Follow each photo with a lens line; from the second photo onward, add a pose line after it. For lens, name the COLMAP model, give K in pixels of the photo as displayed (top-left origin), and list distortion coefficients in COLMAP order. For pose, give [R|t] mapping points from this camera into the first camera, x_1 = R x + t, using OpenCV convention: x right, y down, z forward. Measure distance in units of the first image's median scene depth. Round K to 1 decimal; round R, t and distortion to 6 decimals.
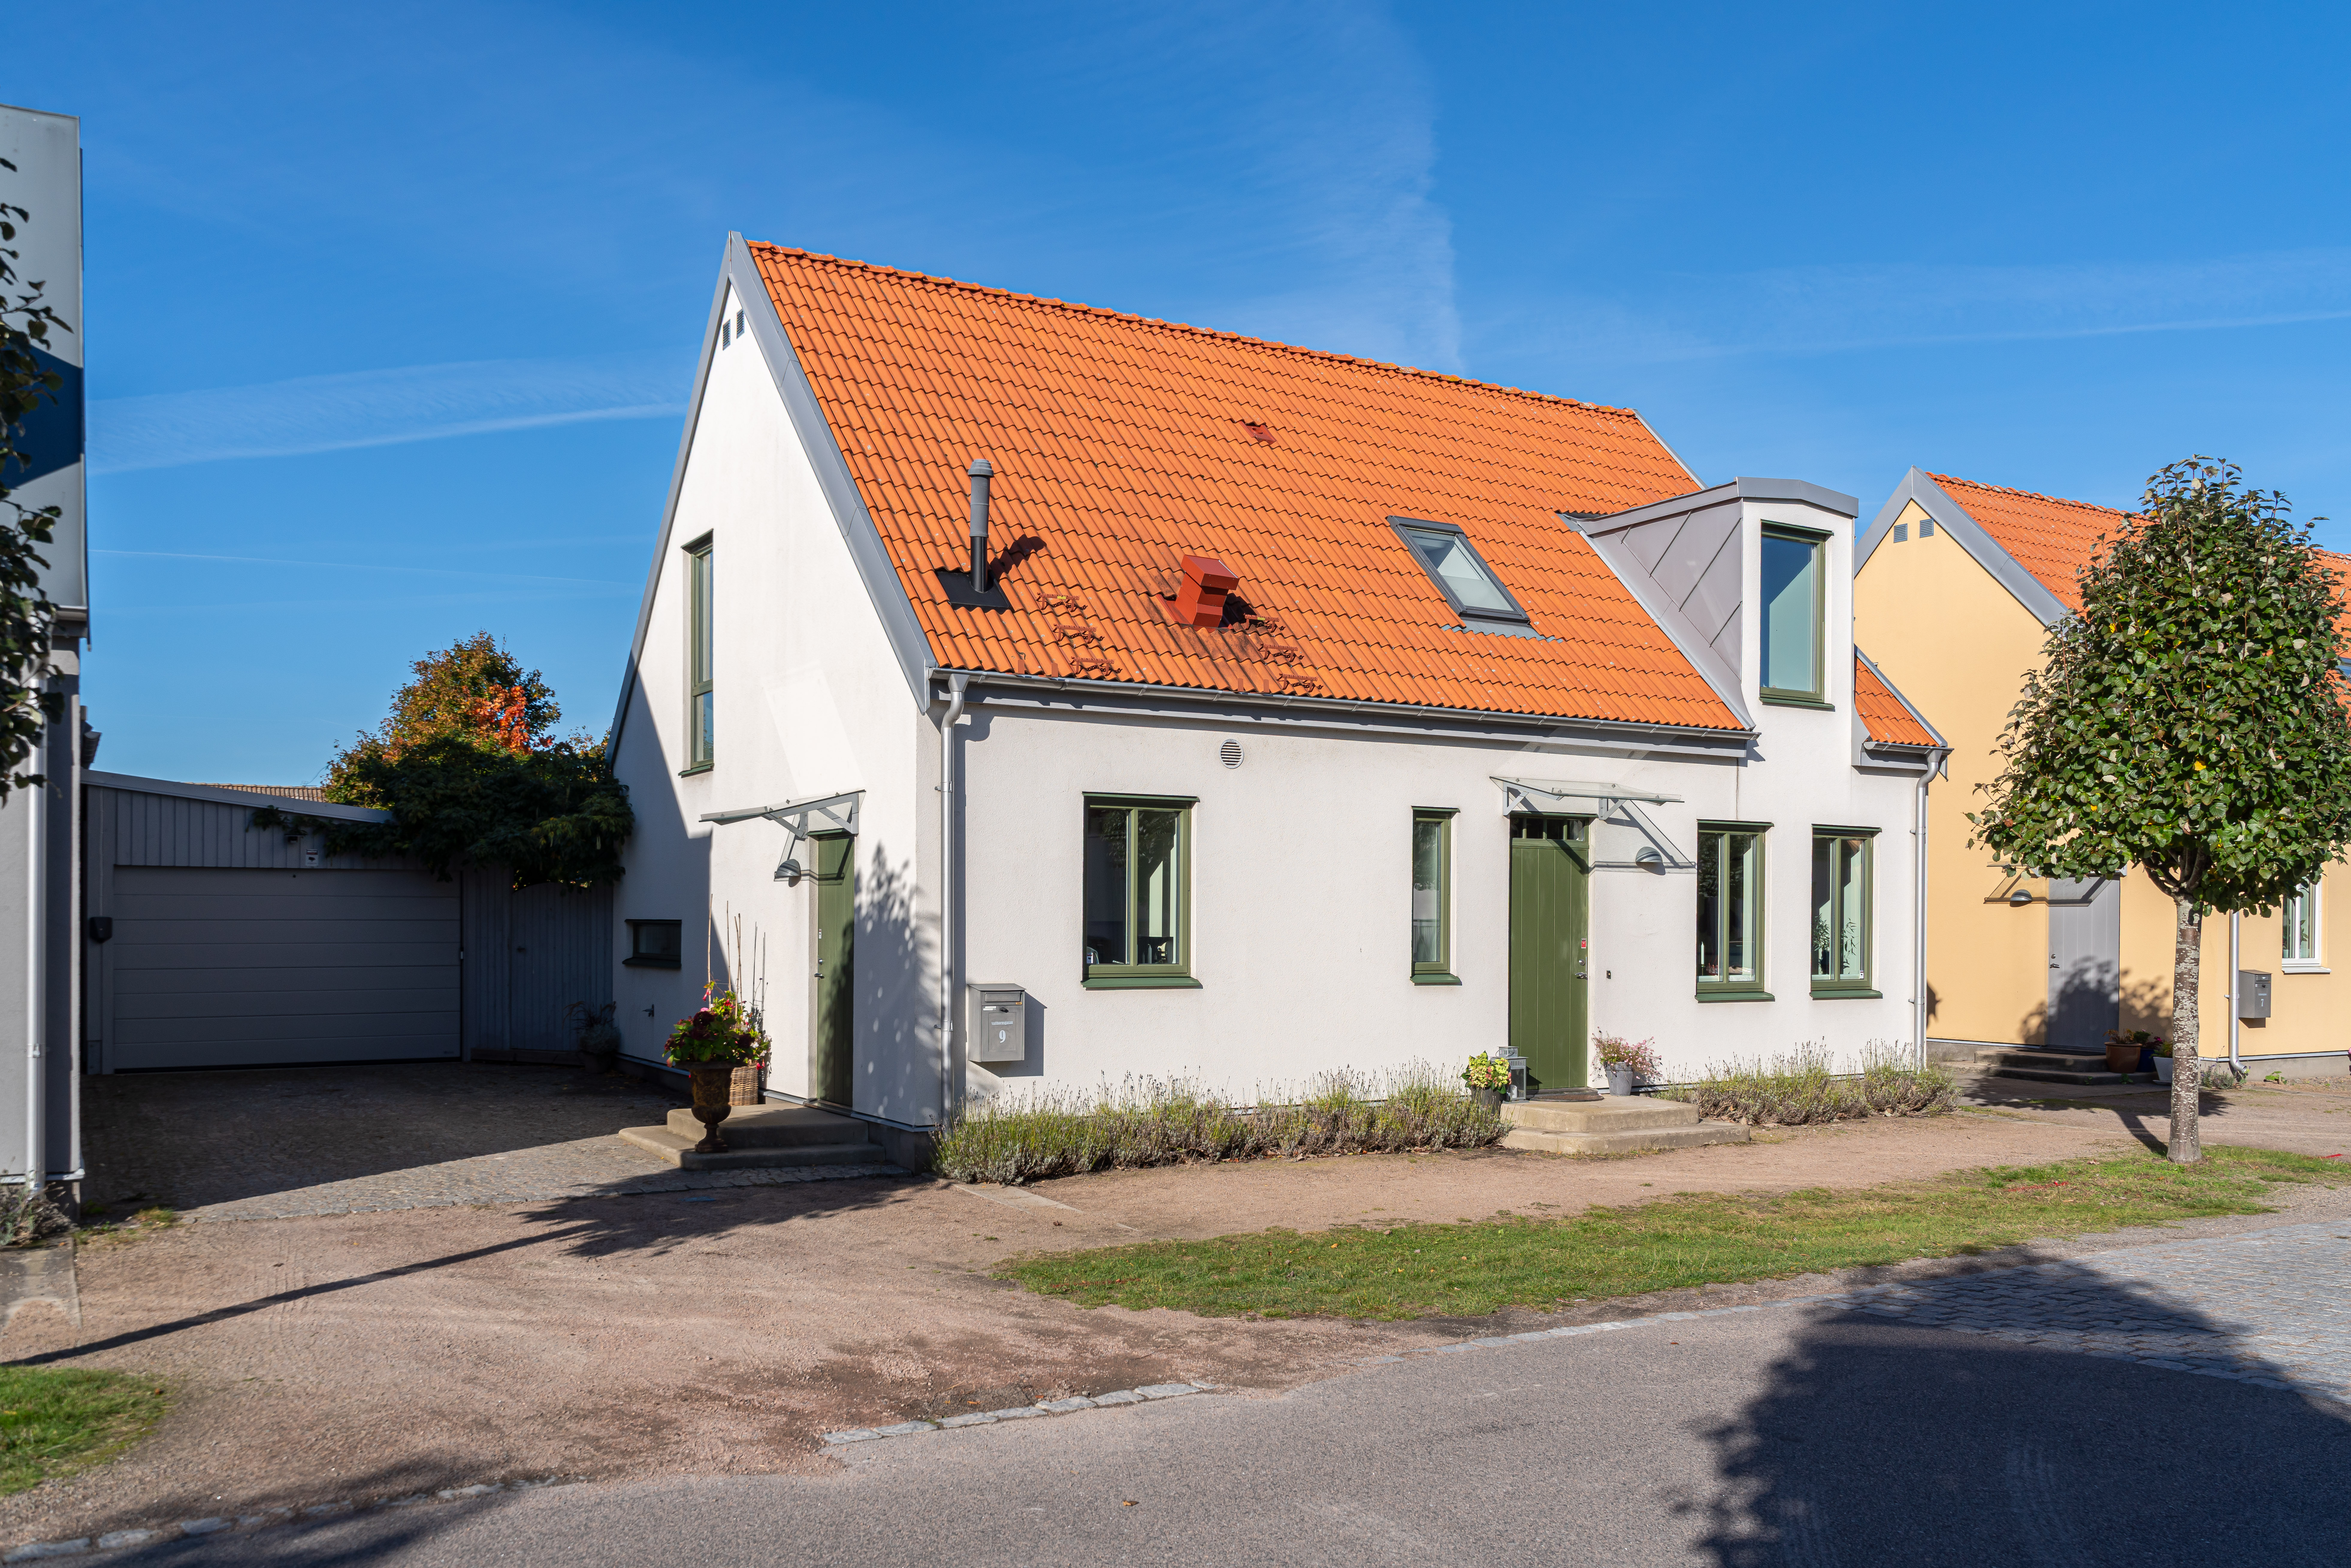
lens RADIAL K [[1848.5, 0, 1177.0], [0, 1848.5, 866.7], [0, 0, 1]] dist [0.003409, 0.001351]
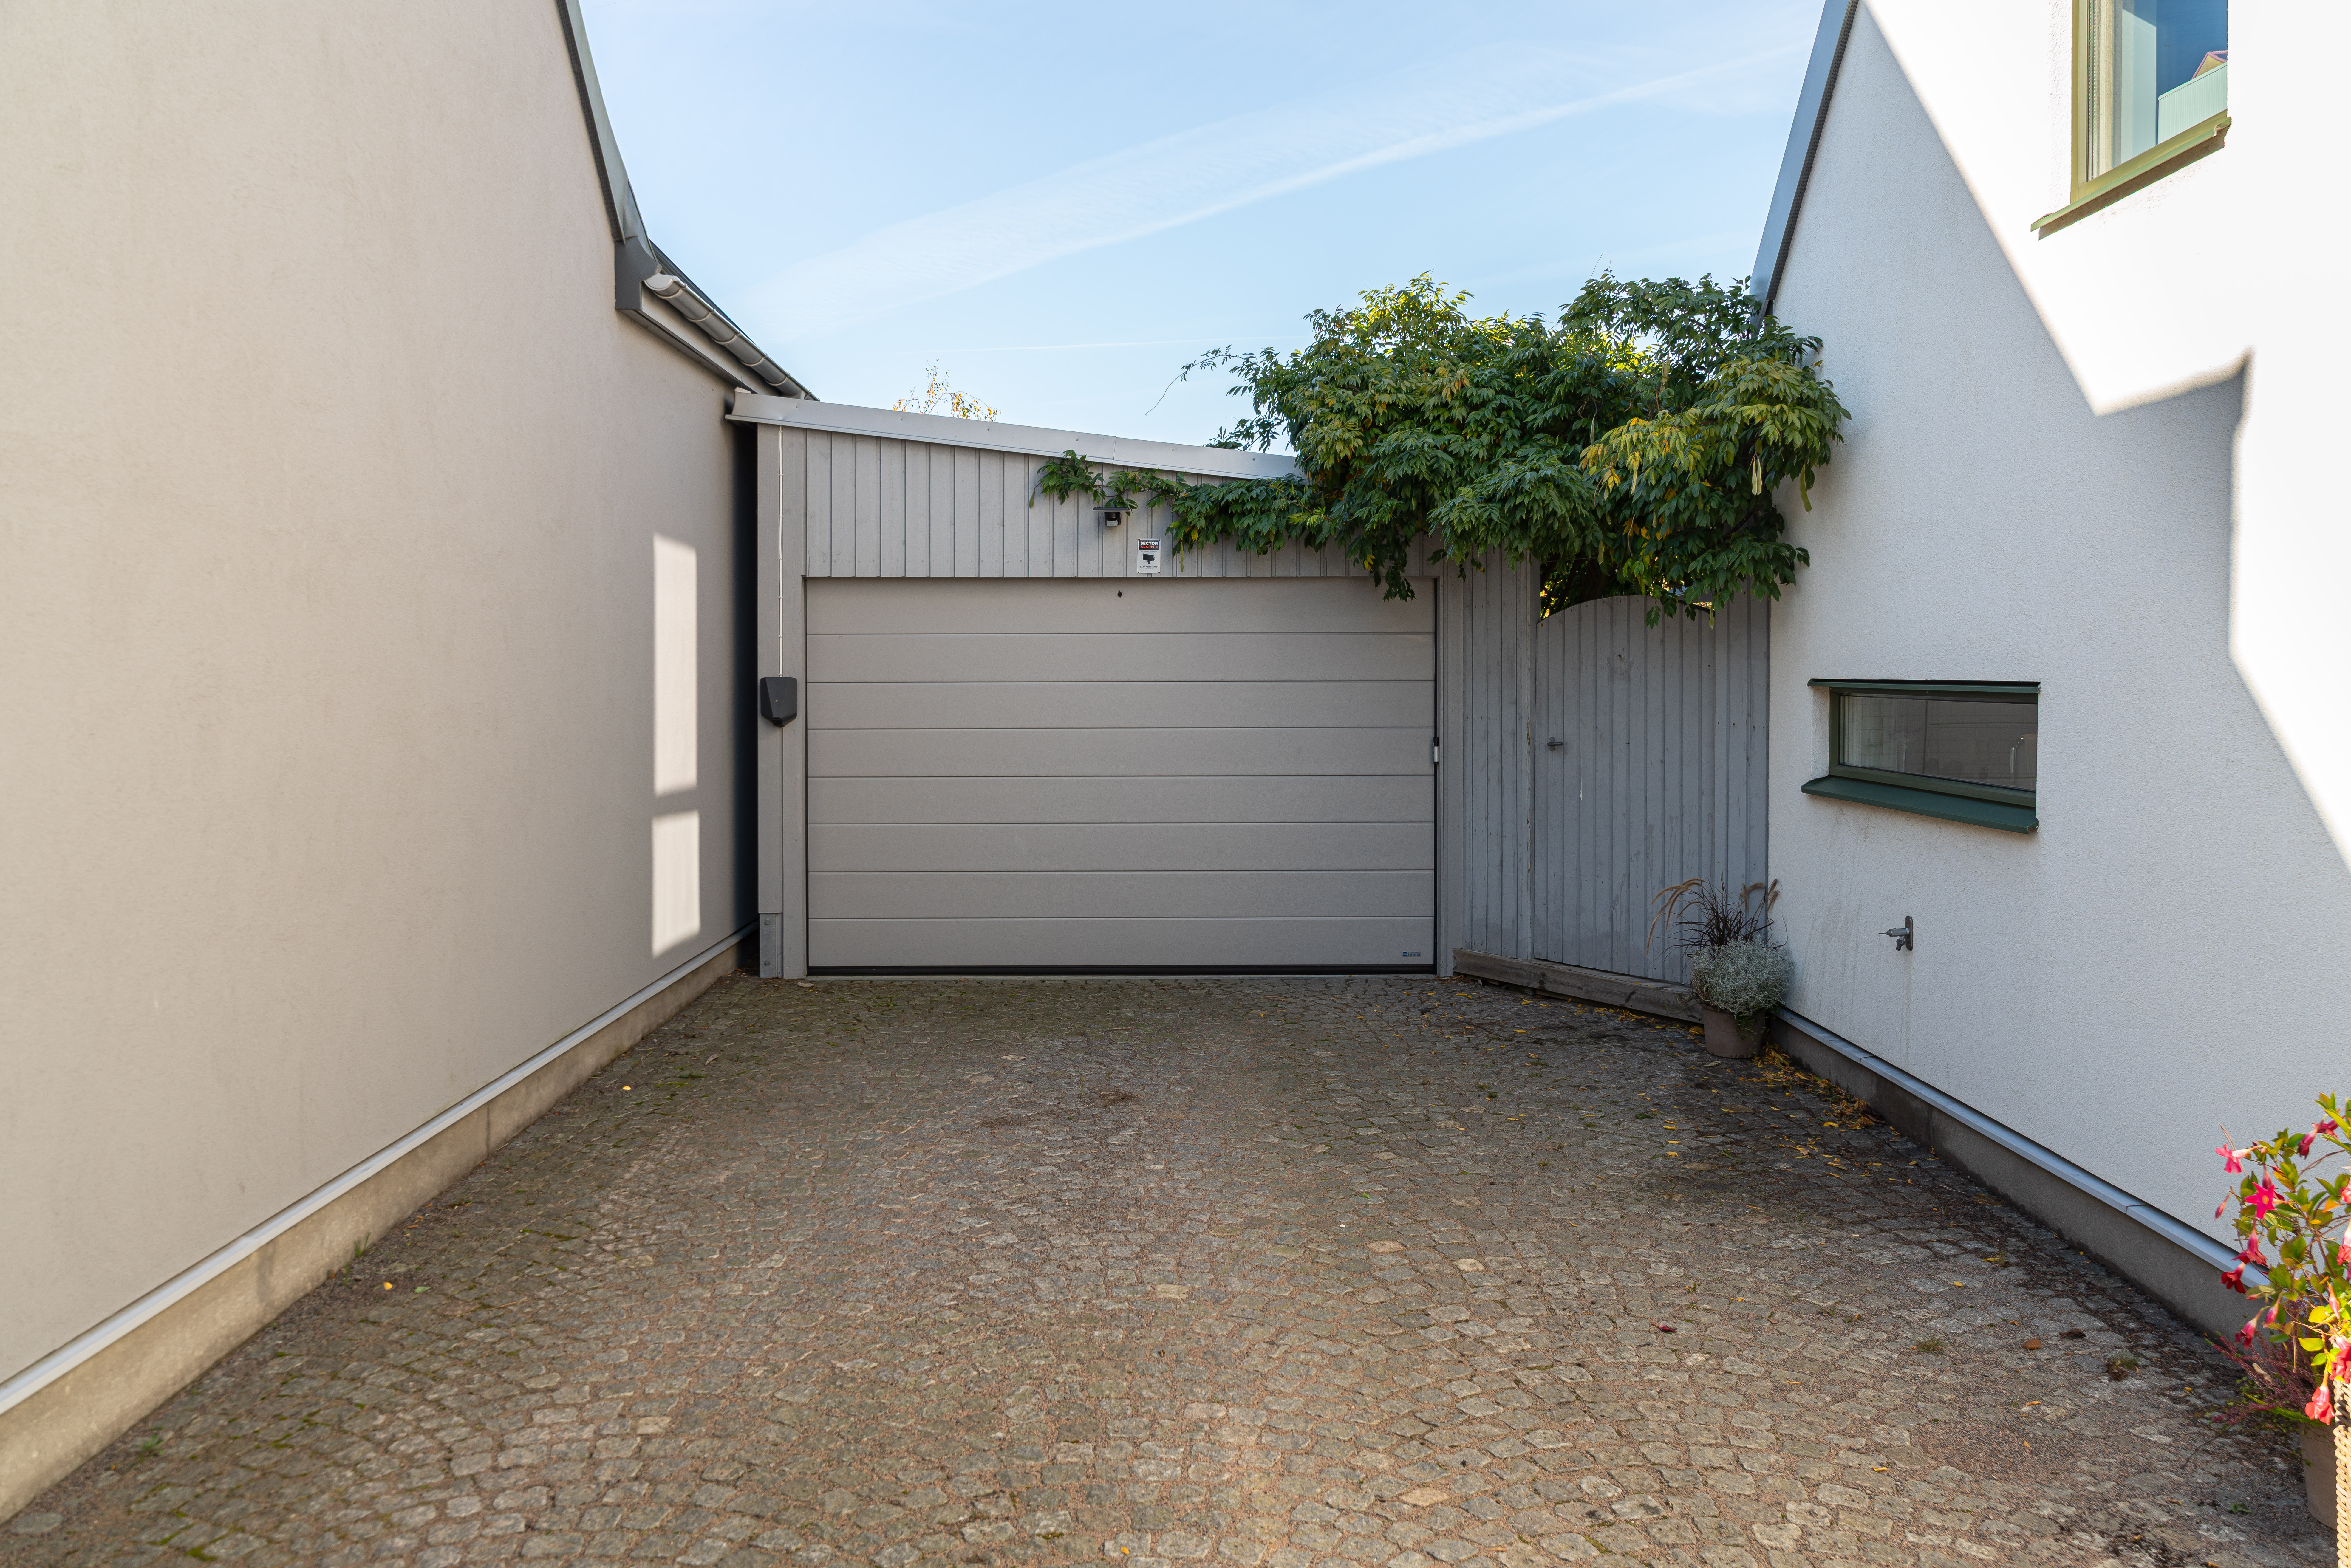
lens RADIAL K [[1864.6, 0, 1170.5], [0, 1864.6, 797.6], [0, 0, 1]] dist [0.002481, -0.002948]
pose [[0.857249, 0.031729, -0.513923, -0.209094], [0.018514, 0.995555, 0.092347, 0.014029], [0.514569, -0.088679, 0.852851, 0.585469]]
